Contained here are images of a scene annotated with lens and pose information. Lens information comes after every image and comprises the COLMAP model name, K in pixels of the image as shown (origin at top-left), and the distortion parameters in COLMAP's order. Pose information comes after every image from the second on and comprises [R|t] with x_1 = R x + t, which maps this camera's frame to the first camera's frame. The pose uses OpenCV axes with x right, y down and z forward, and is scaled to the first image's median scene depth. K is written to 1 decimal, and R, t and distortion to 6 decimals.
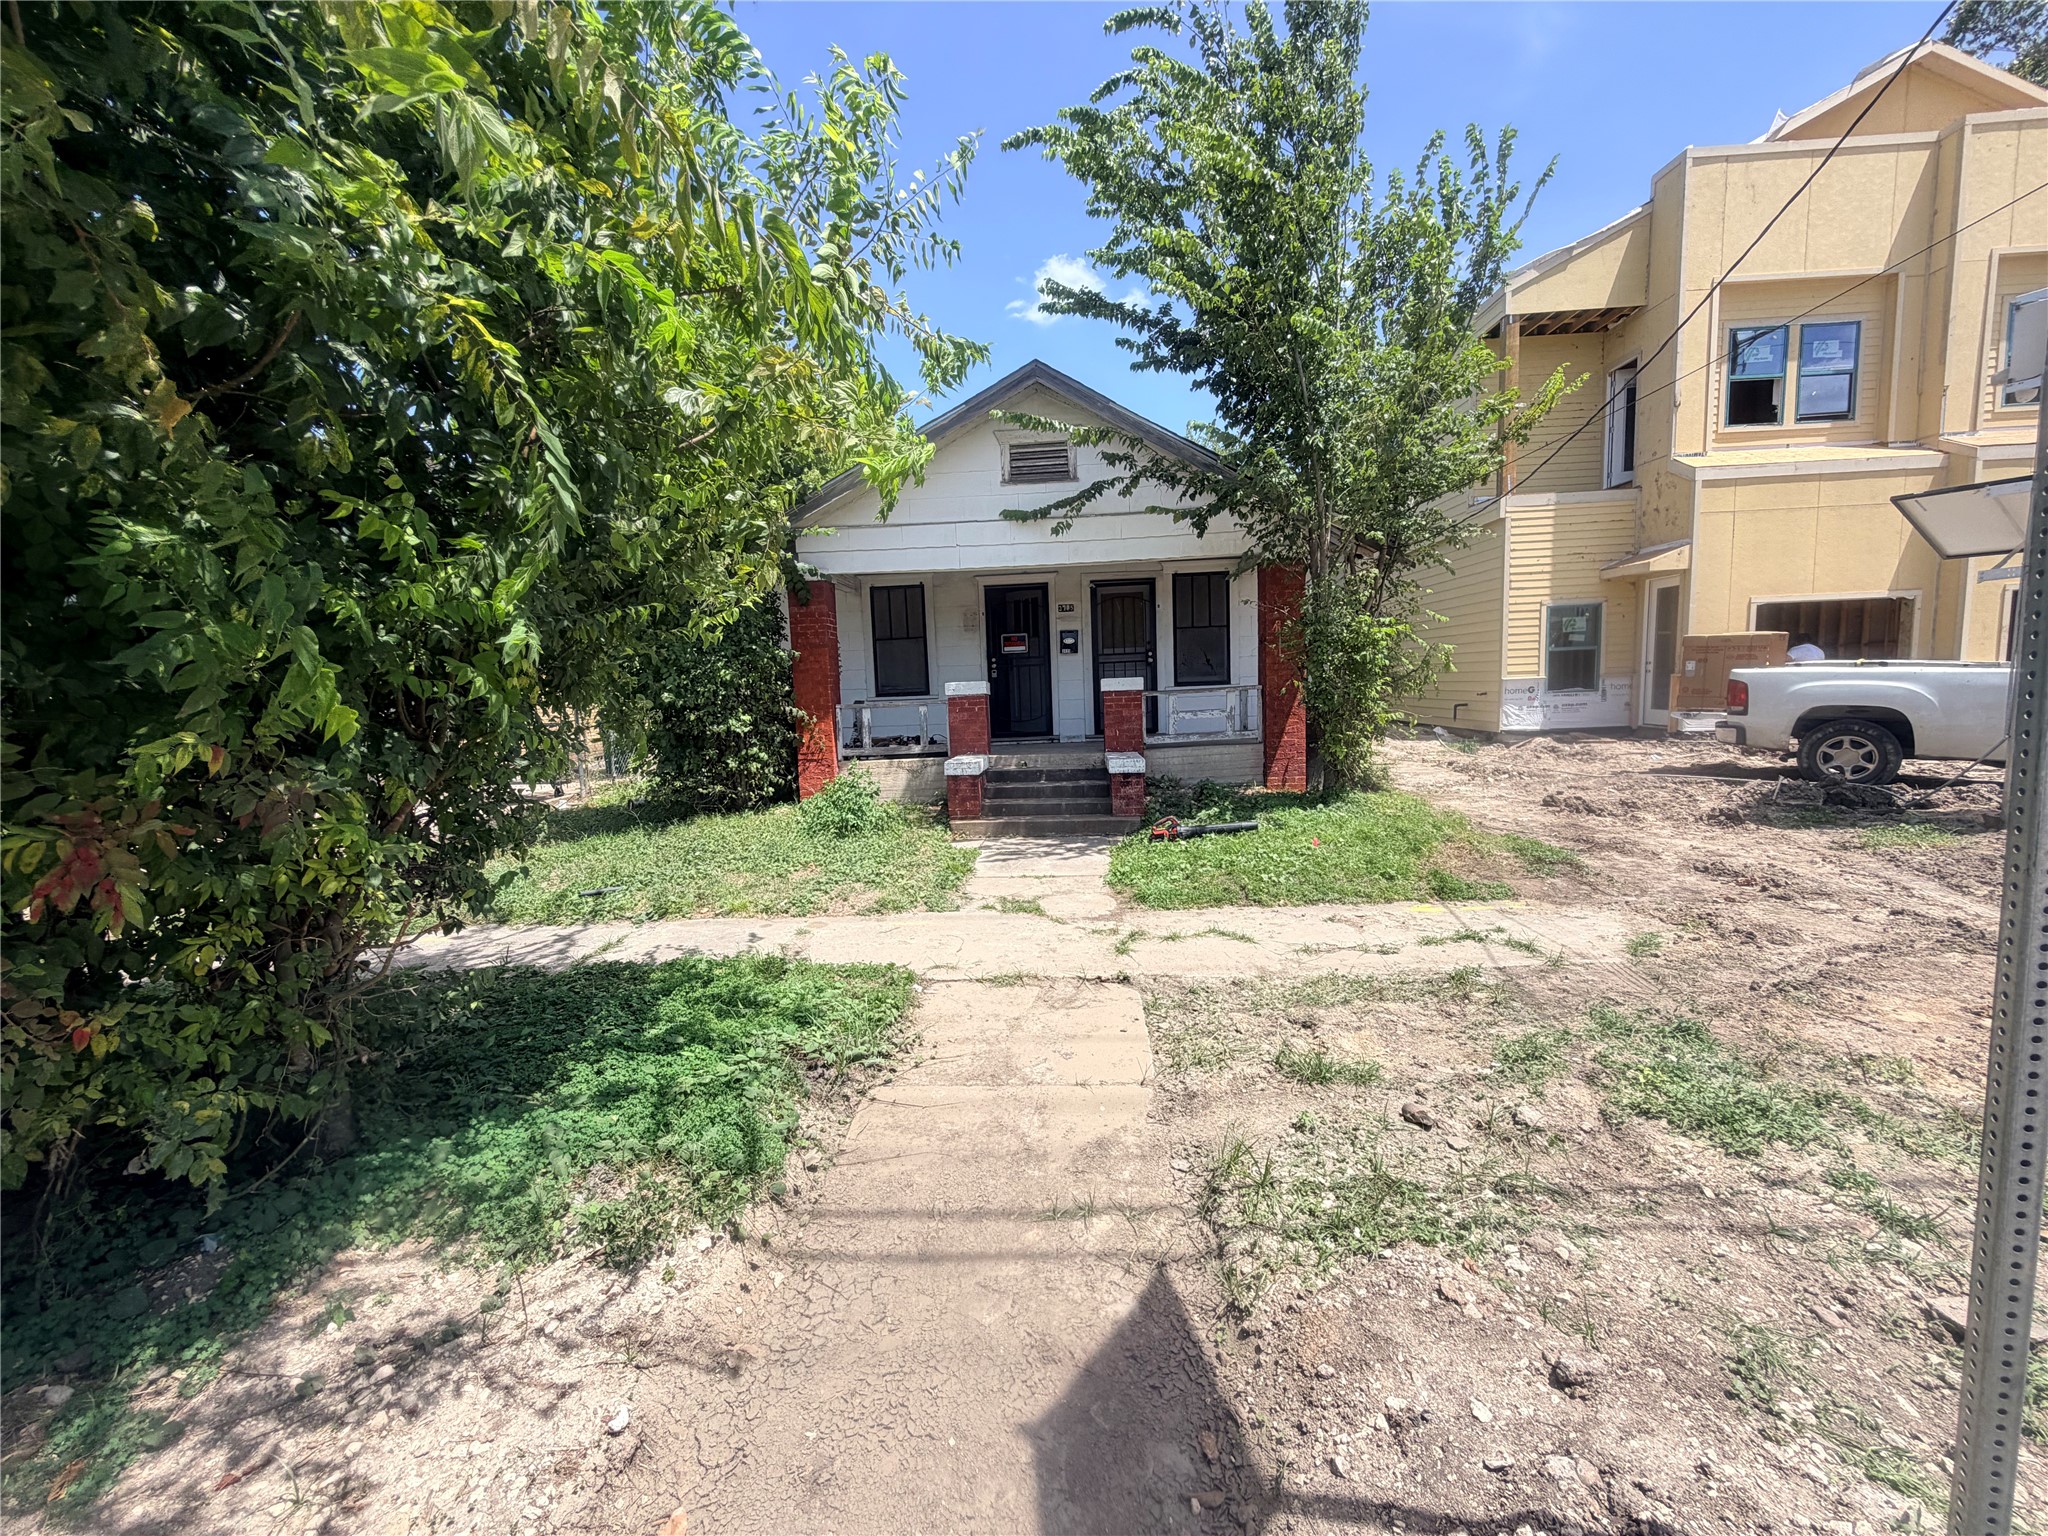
lens RADIAL K [[829.9, 0, 1024.0], [0, 829.9, 768.0], [0, 0, 1]] dist [-0.000471, 0.000101]
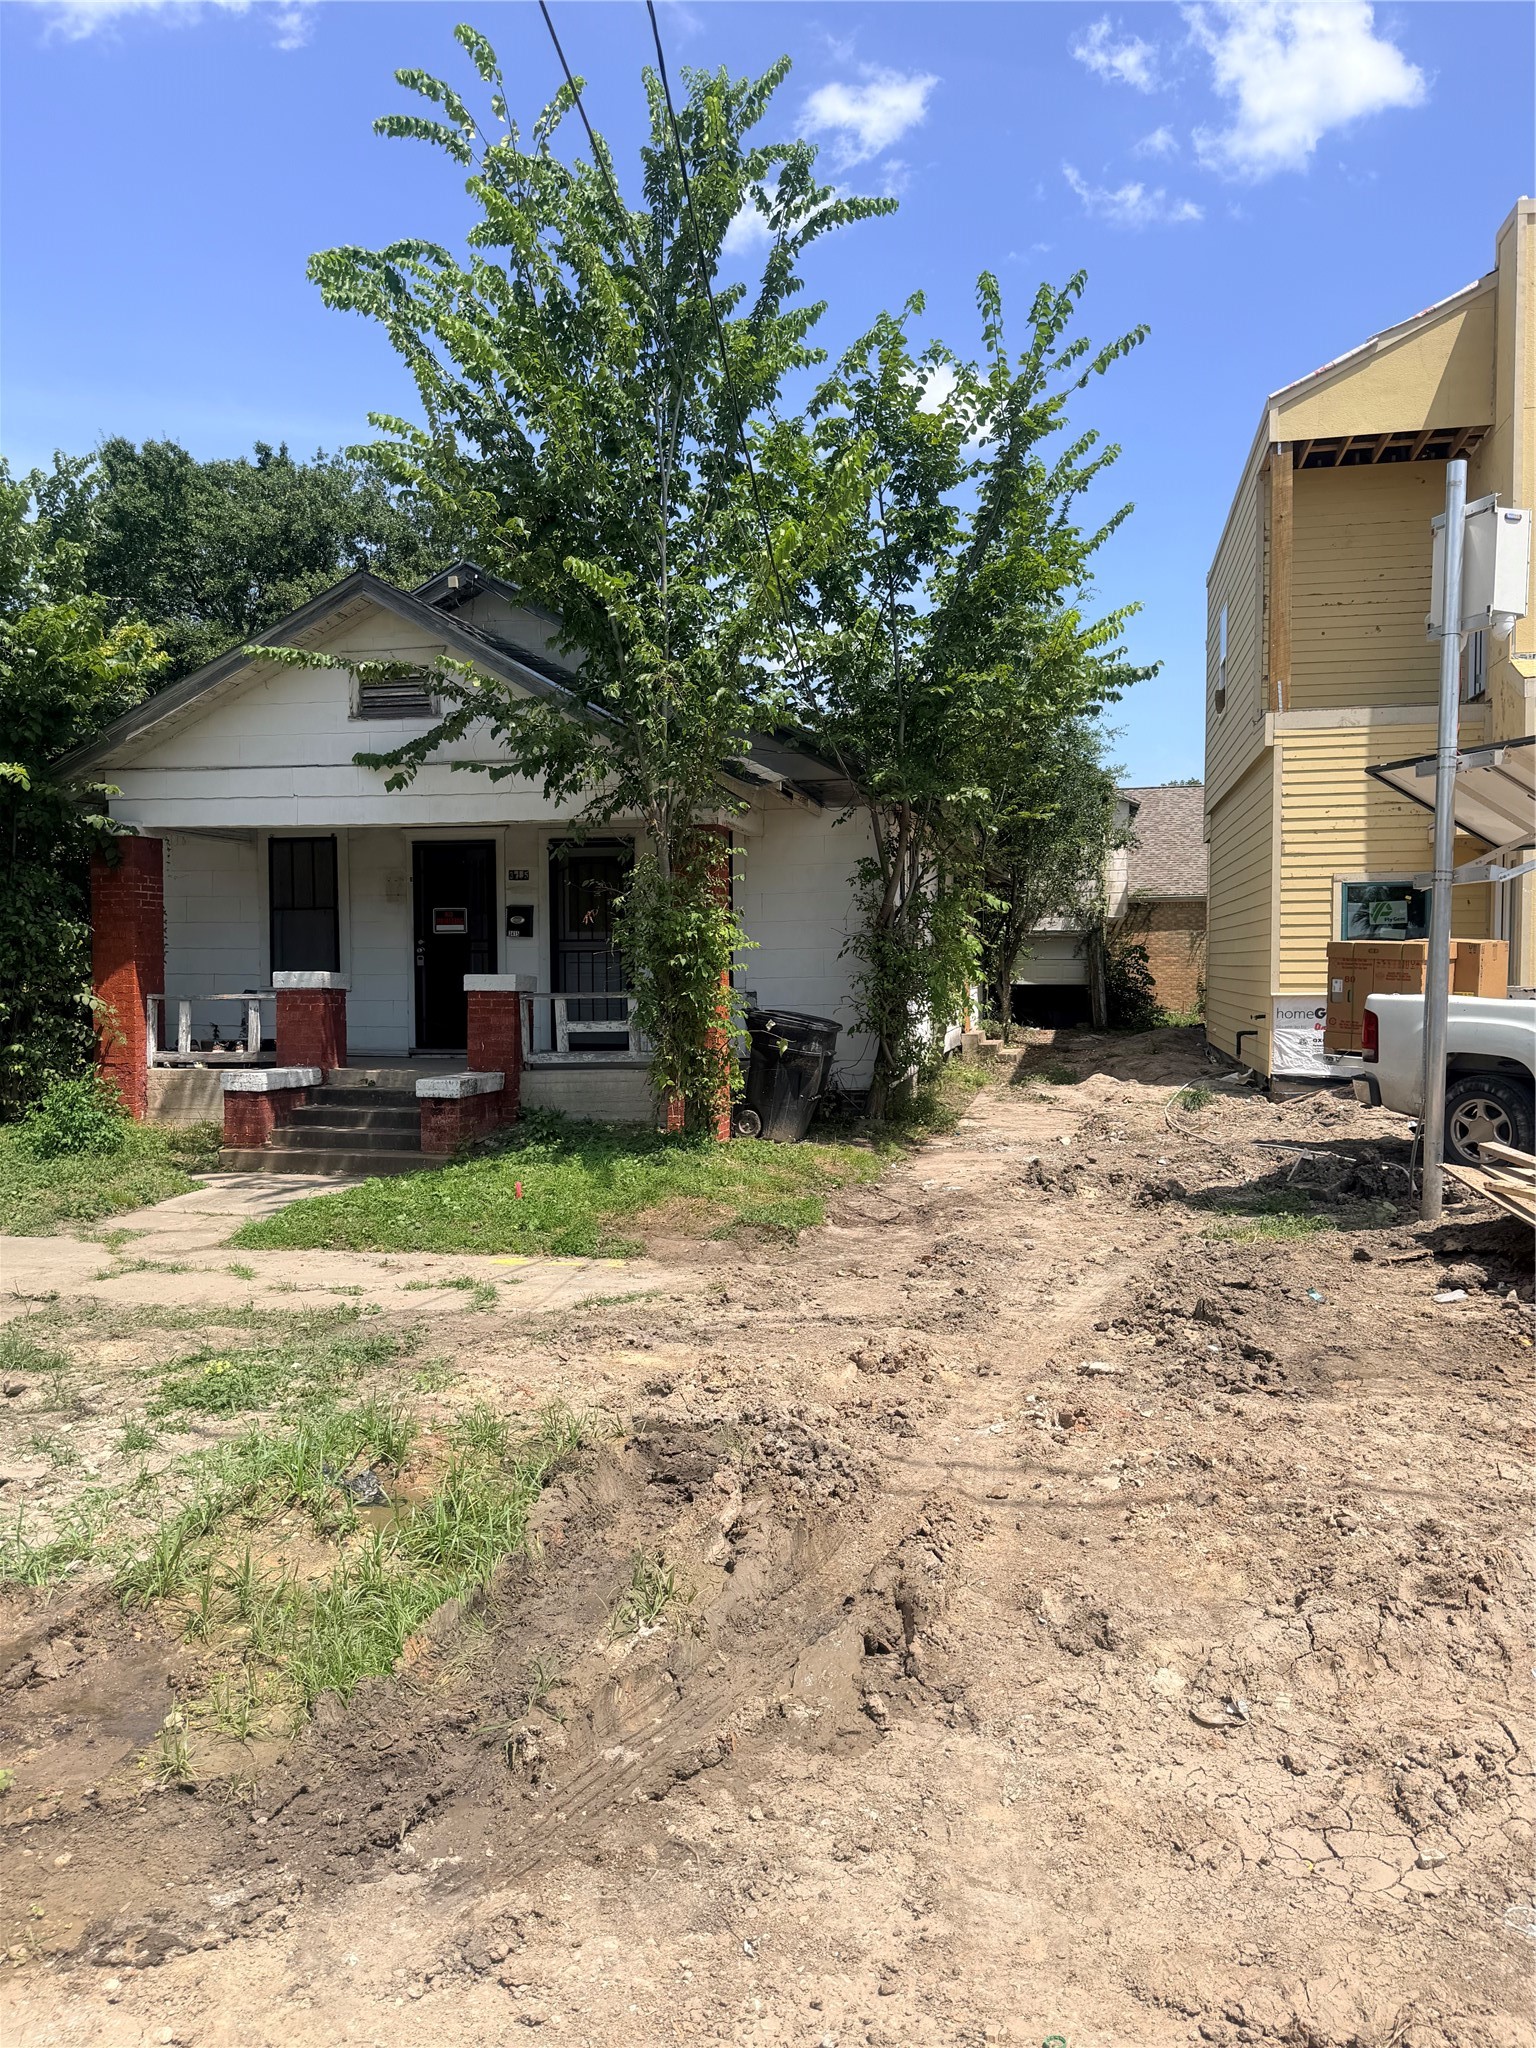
lens RADIAL K [[1431.9, 0, 768.0], [0, 1431.9, 1024.0], [0, 0, 1]] dist [0.117044, -0.159650]
pose [[0.986763, 0.042186, -0.156586, 0.475705], [-0.051330, 0.997176, -0.054814, -0.003478], [0.153832, 0.062125, 0.986142, -0.209027]]
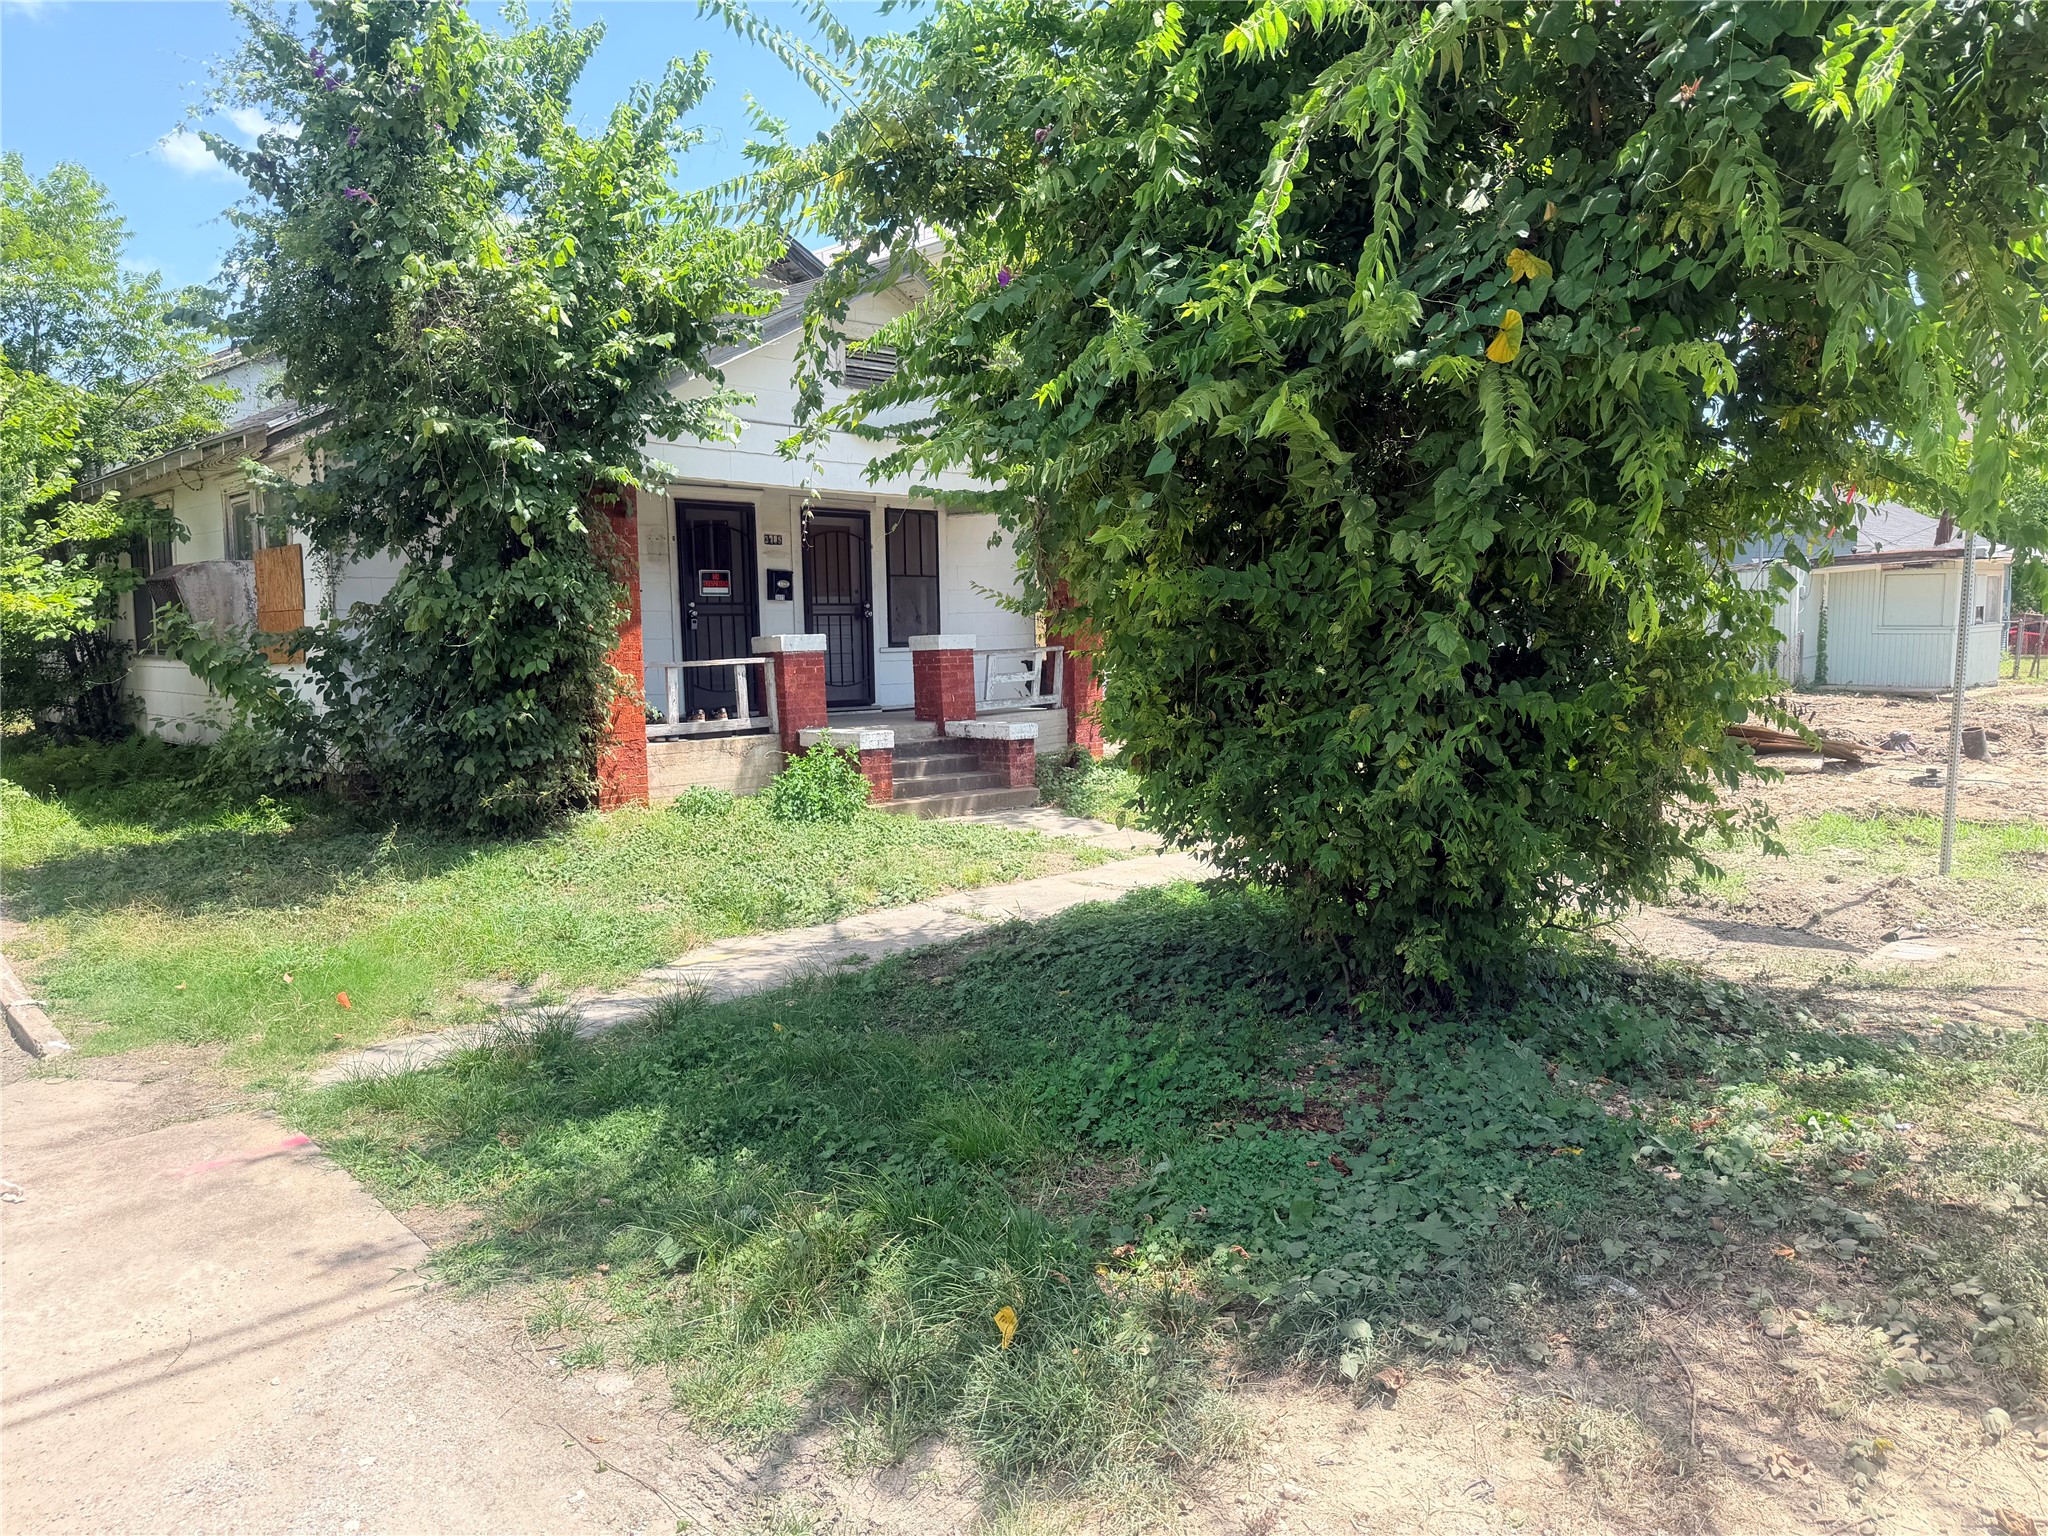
lens RADIAL K [[1431.9, 0, 1024.0], [0, 1431.9, 768.0], [0, 0, 1]] dist [0.117044, -0.159650]
pose [[0.684609, -0.047241, 0.727378, -0.763110], [0.062622, 0.998020, 0.005878, 0.021309], [-0.726215, 0.041526, 0.686212, -0.056990]]
